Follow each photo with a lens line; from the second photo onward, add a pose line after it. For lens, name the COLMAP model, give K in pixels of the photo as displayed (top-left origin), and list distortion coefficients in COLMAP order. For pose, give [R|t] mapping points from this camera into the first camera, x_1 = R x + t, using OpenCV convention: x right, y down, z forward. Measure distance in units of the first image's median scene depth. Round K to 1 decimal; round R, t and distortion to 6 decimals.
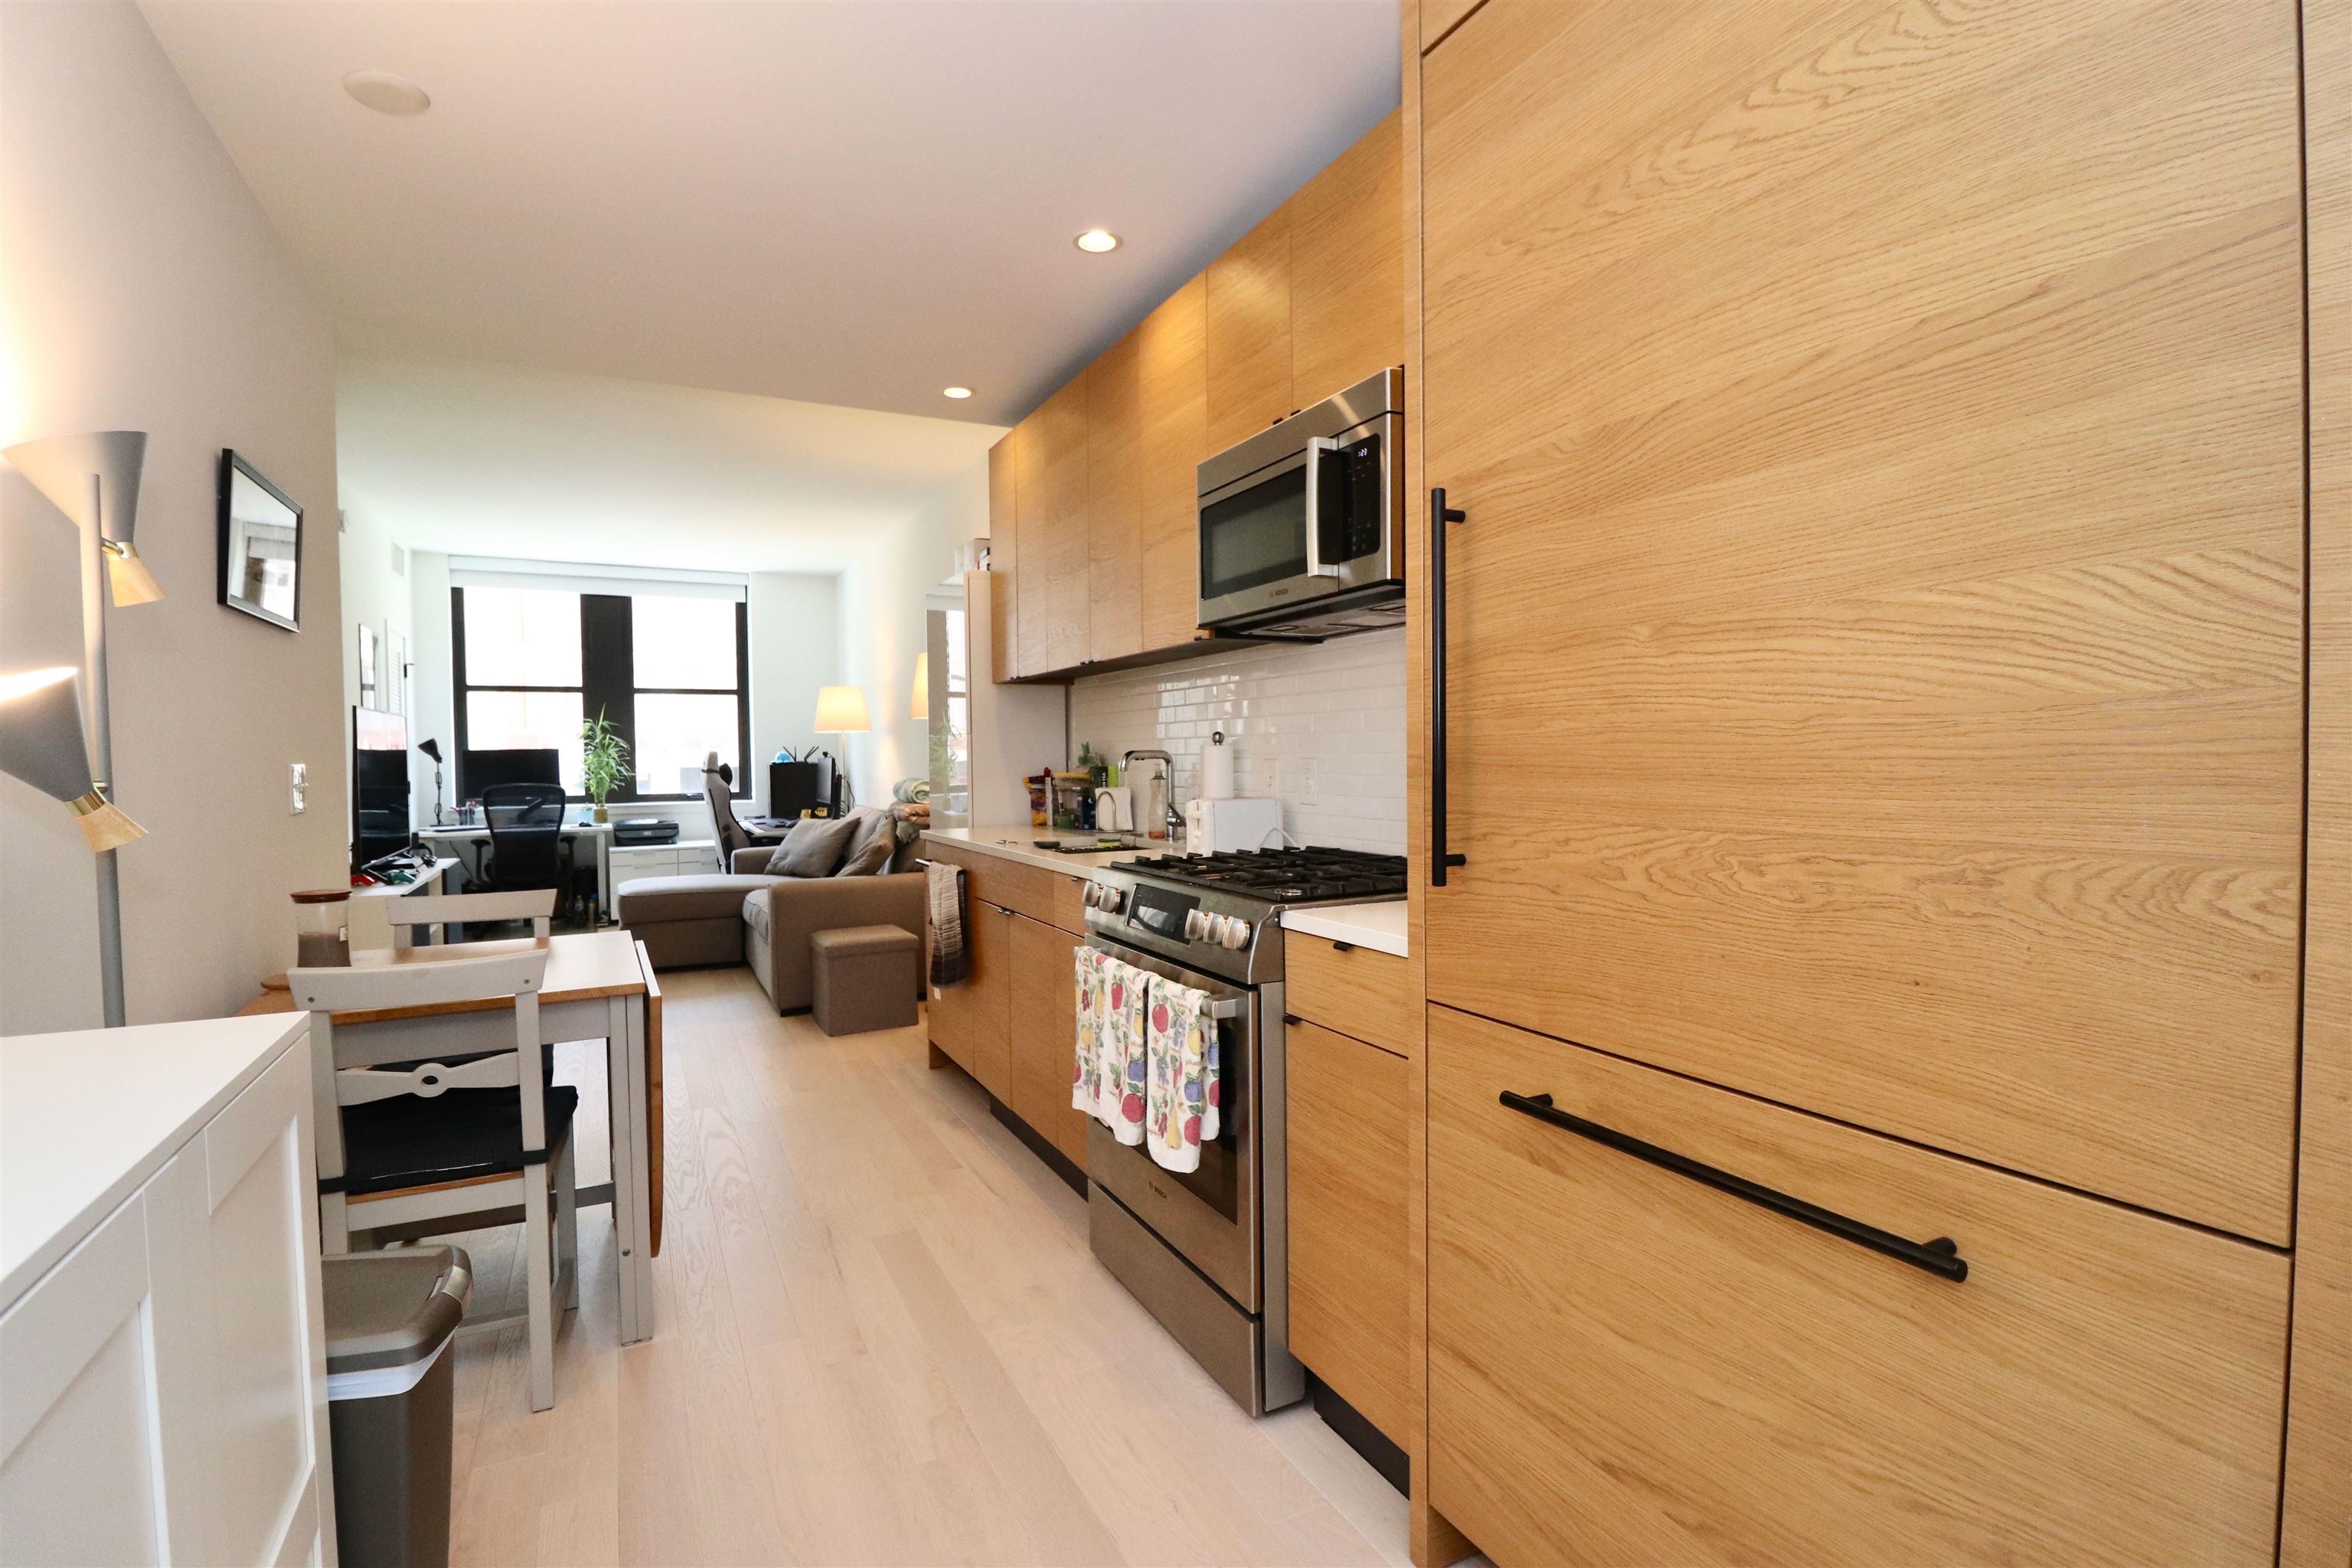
lens RADIAL K [[1090.2, 0, 1183.2], [0, 1090.2, 784.3], [0, 0, 1]] dist [0.001111, -0.013115]
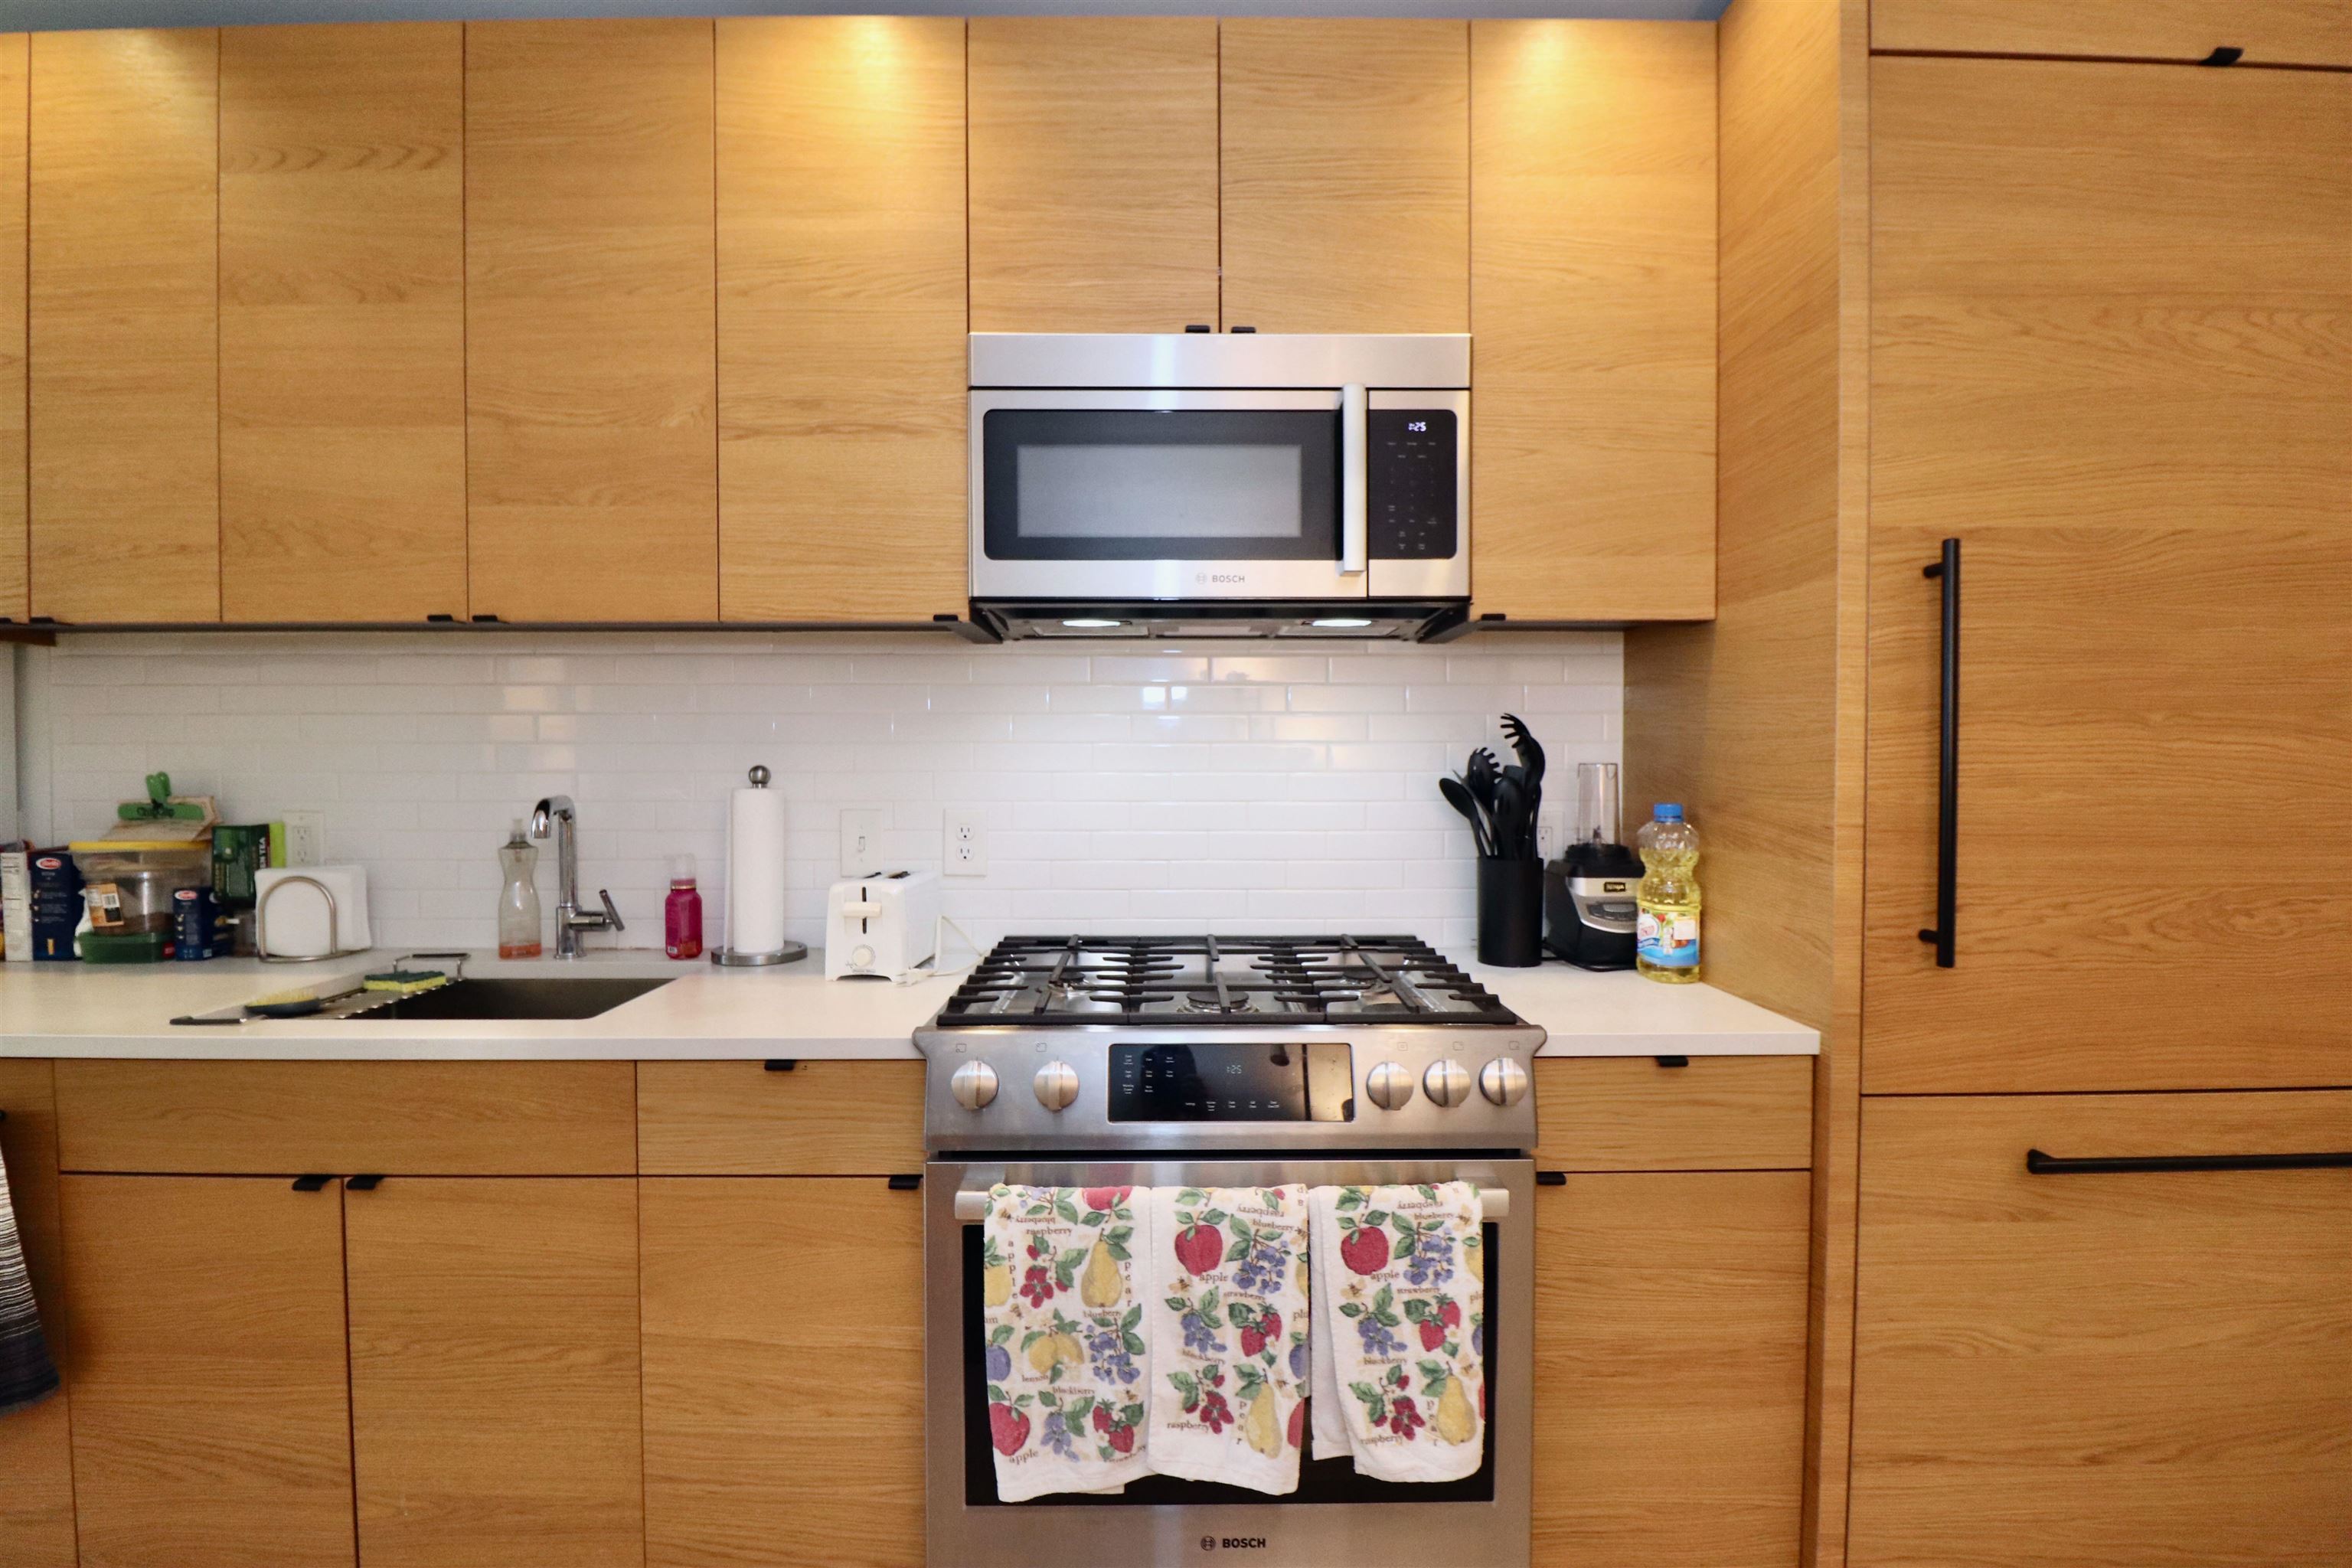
lens RADIAL K [[1090.2, 0, 1183.2], [0, 1090.2, 784.3], [0, 0, 1]] dist [0.001111, -0.013115]
pose [[0.453012, -0.012620, 0.891415, -0.159918], [0.019618, 0.999799, 0.004185, -0.014236], [-0.891289, 0.015592, 0.453168, 0.209556]]
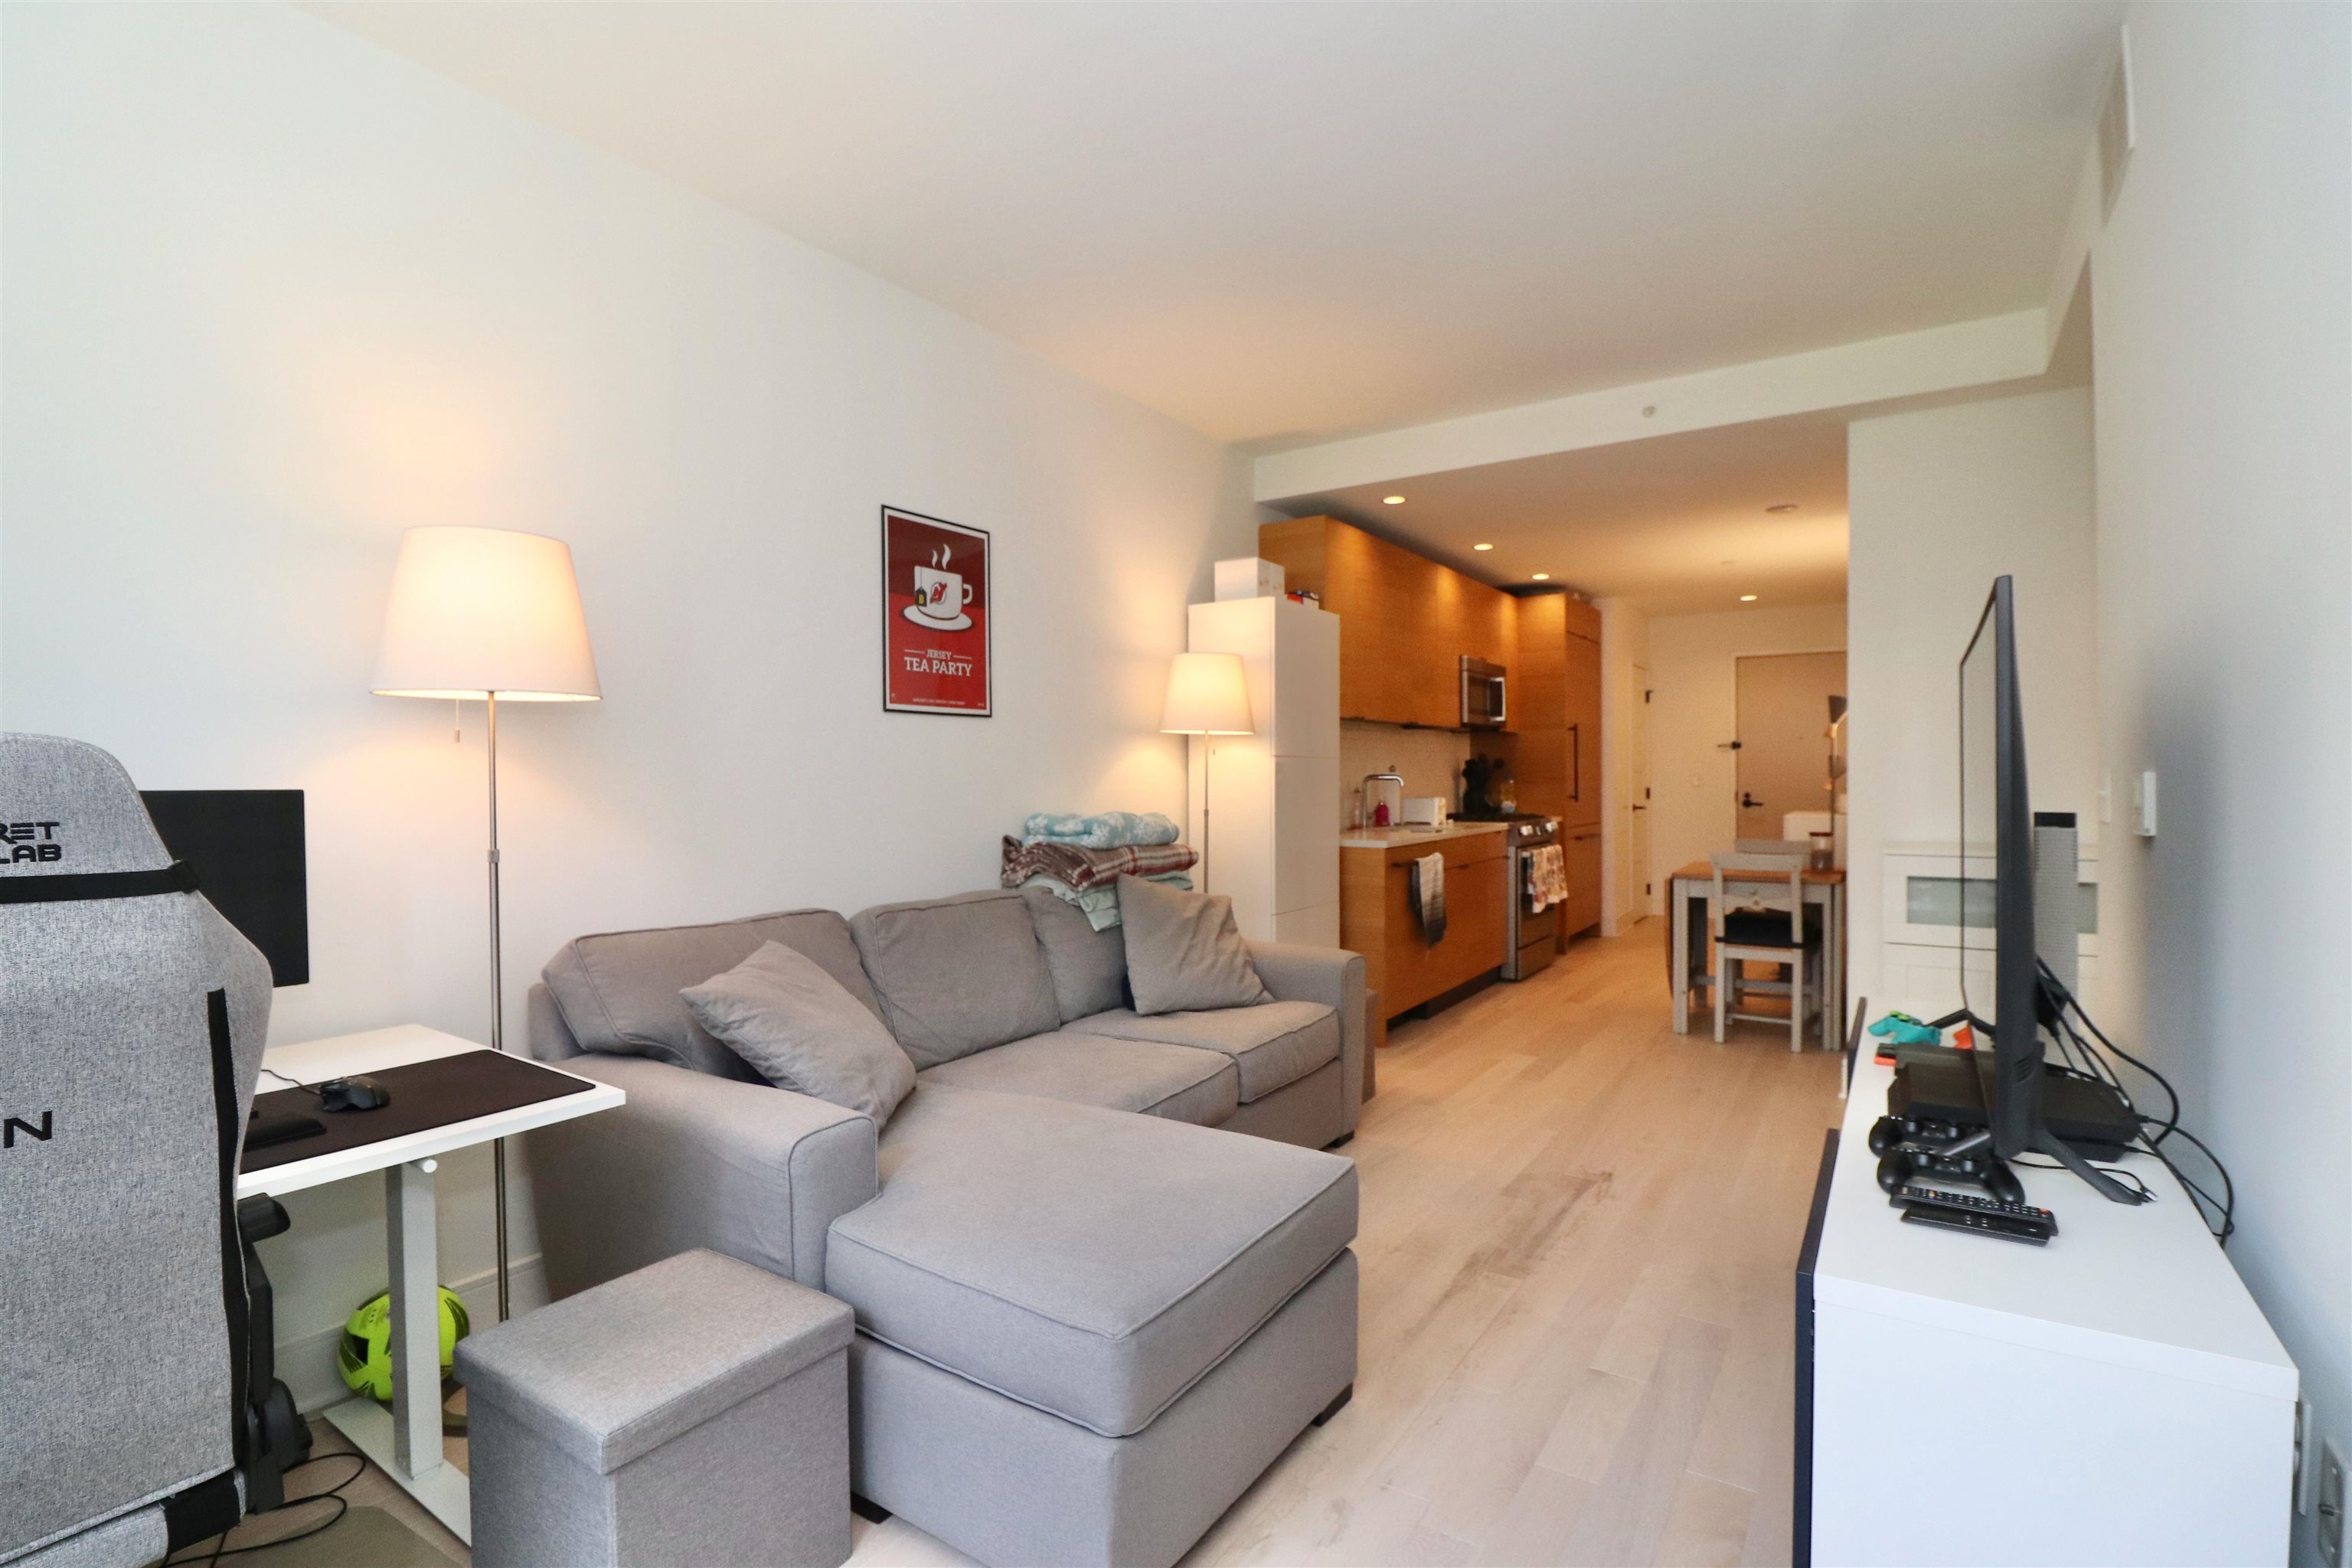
lens RADIAL K [[1099.0, 0, 1178.4], [0, 1099.0, 785.4], [0, 0, 1]] dist [-0.000463, -0.012910]
pose [[-0.482427, 0.006624, 0.875911, -0.604314], [0.036635, 0.999249, 0.012621, -0.020926], [-0.875170, 0.038178, -0.482307, 0.917264]]
